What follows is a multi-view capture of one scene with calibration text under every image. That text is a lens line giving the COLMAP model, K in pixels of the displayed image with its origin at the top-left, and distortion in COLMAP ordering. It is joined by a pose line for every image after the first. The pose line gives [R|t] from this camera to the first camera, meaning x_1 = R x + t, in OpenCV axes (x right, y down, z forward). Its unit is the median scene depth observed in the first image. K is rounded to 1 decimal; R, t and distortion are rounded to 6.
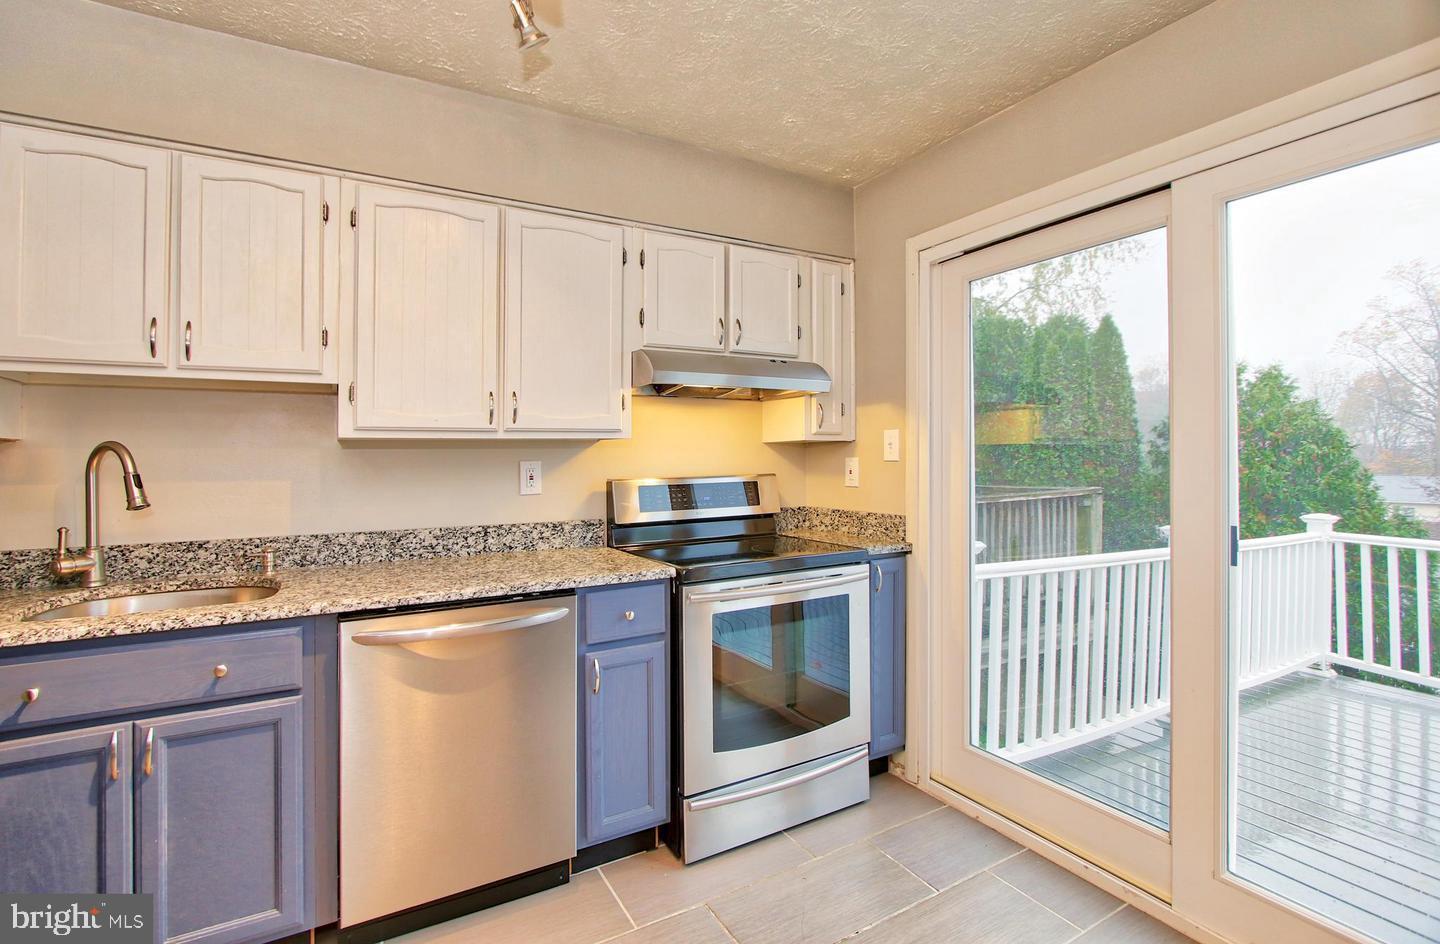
lens RADIAL K [[669.5, 0, 708.7], [0, 669.5, 463.7], [0, 0, 1]] dist [-0.001625, -0.000711]
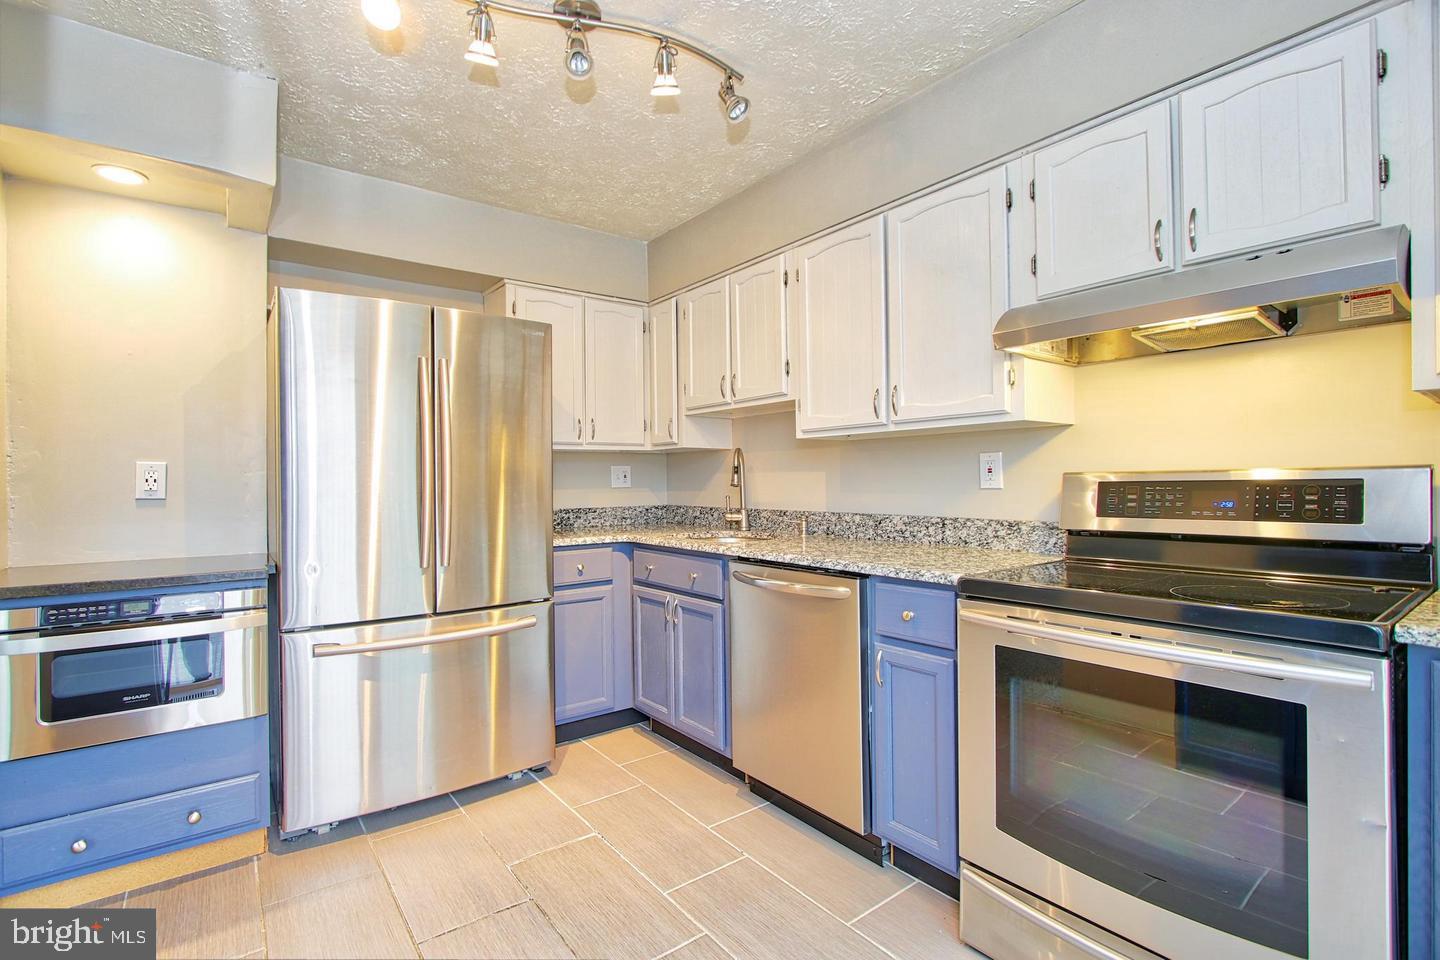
lens RADIAL K [[664.9, 0, 710.6], [0, 664.9, 490.0], [0, 0, 1]] dist [-0.014224, -0.000303]
pose [[0.130922, 0.018198, -0.991226, 0.651670], [-0.001507, 0.999834, 0.018157, 0.034619], [0.991392, -0.000884, 0.130928, 0.539622]]
